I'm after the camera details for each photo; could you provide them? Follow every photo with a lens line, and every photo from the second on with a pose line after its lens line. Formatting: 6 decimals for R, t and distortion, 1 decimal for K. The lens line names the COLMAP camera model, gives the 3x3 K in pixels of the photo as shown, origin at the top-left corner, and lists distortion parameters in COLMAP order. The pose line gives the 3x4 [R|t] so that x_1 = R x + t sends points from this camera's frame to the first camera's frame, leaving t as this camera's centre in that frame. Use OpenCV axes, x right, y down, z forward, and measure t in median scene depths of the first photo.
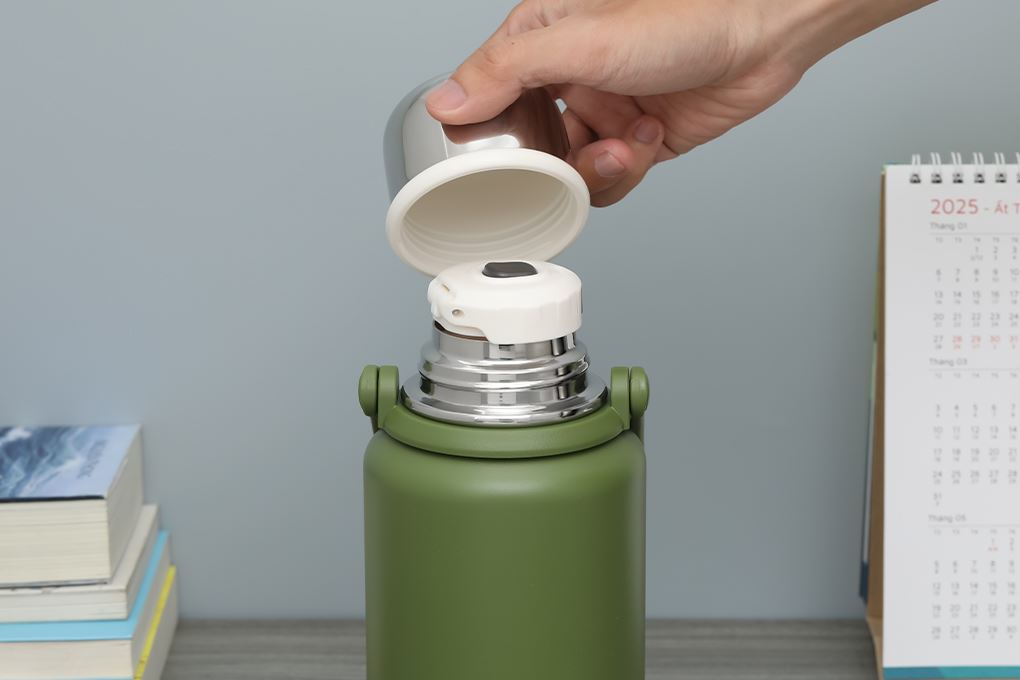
lens RADIAL K [[3835.5, 0, 510.2], [0, 3835.5, 349.1], [0, 0, 1]] dist [-0.078372, 0.000000]
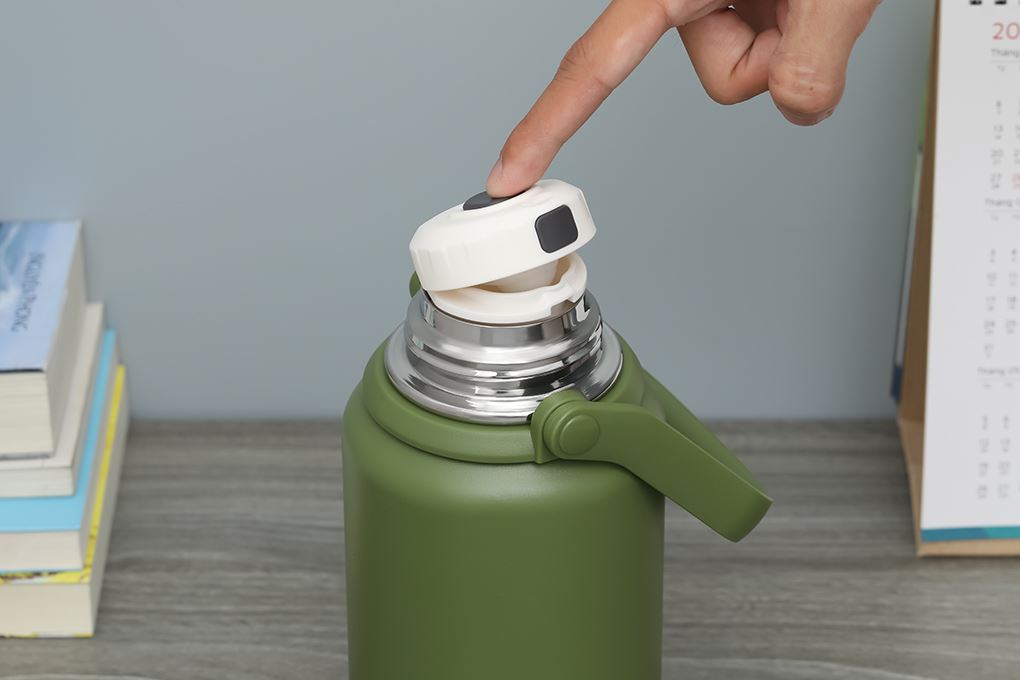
lens RADIAL K [[3835.5, 0, 501.0], [0, 3835.5, 337.2], [0, 0, 1]] dist [-0.078372, 0.000000]
pose [[0.999903, -0.003457, 0.013483, -0.012687], [-0.000191, 0.965174, 0.261610, -0.194561], [-0.013918, -0.261587, 0.965080, 0.150454]]
